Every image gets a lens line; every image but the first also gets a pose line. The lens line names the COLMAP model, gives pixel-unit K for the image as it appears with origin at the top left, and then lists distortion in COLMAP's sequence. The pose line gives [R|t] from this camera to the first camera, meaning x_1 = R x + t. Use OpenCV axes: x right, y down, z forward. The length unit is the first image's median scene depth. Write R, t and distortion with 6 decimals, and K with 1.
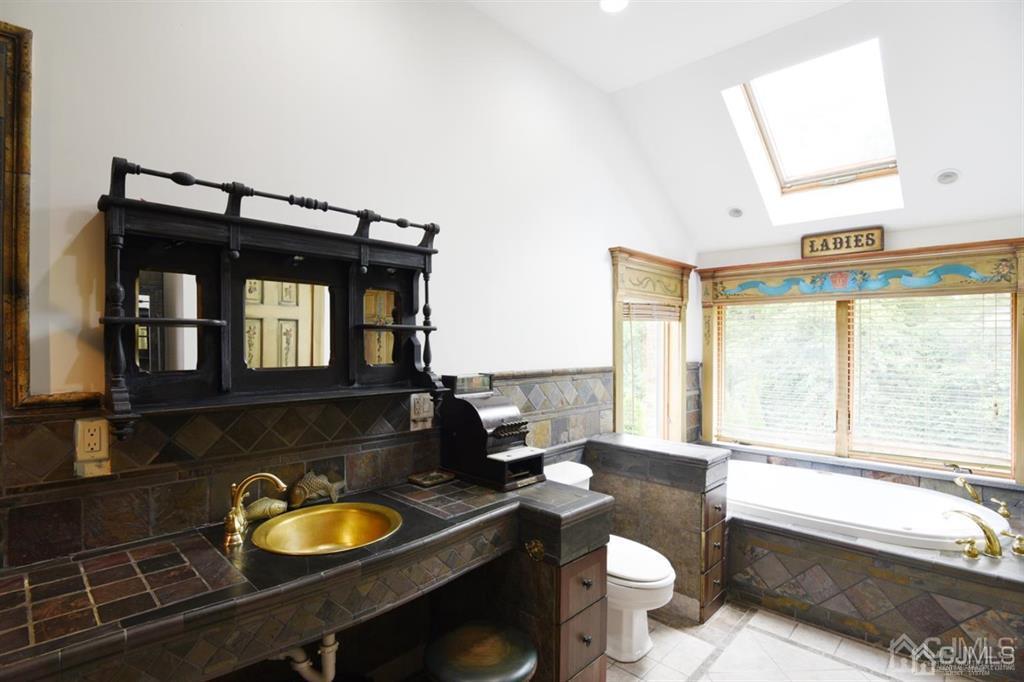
lens RADIAL K [[498.8, 0, 510.8], [0, 498.8, 340.7], [0, 0, 1]] dist [-0.013748, -0.000410]
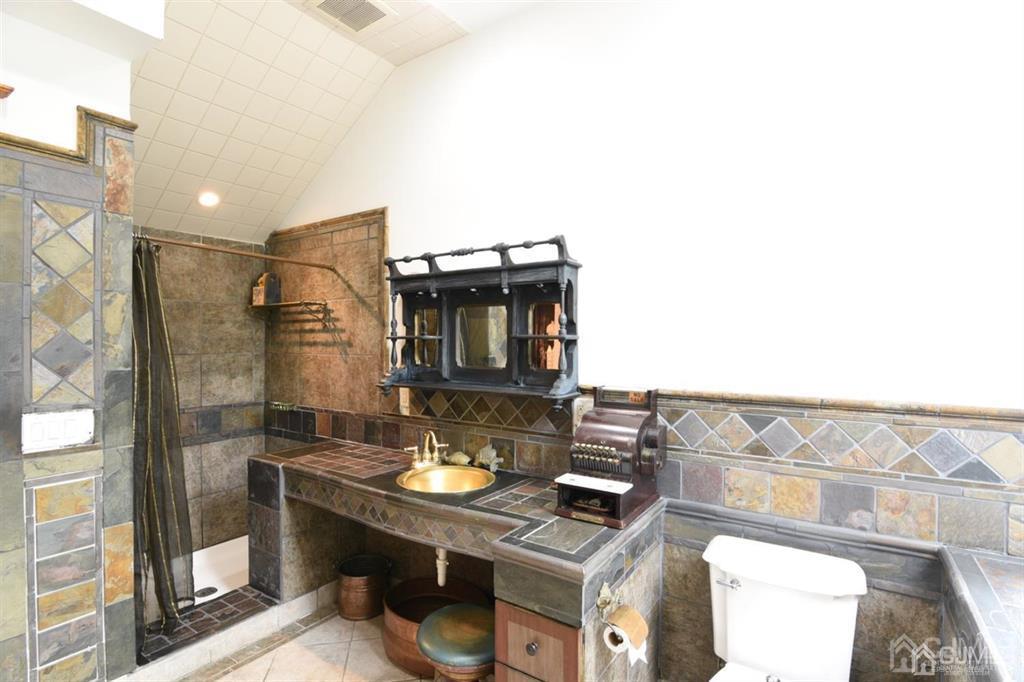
lens RADIAL K [[498.8, 0, 511.1], [0, 498.8, 345.7], [0, 0, 1]] dist [-0.013748, -0.000410]
pose [[0.178226, 0.007680, -0.983960, 0.905110], [0.003707, 0.999957, 0.008476, -0.017754], [0.983983, -0.005158, 0.178189, 0.778478]]
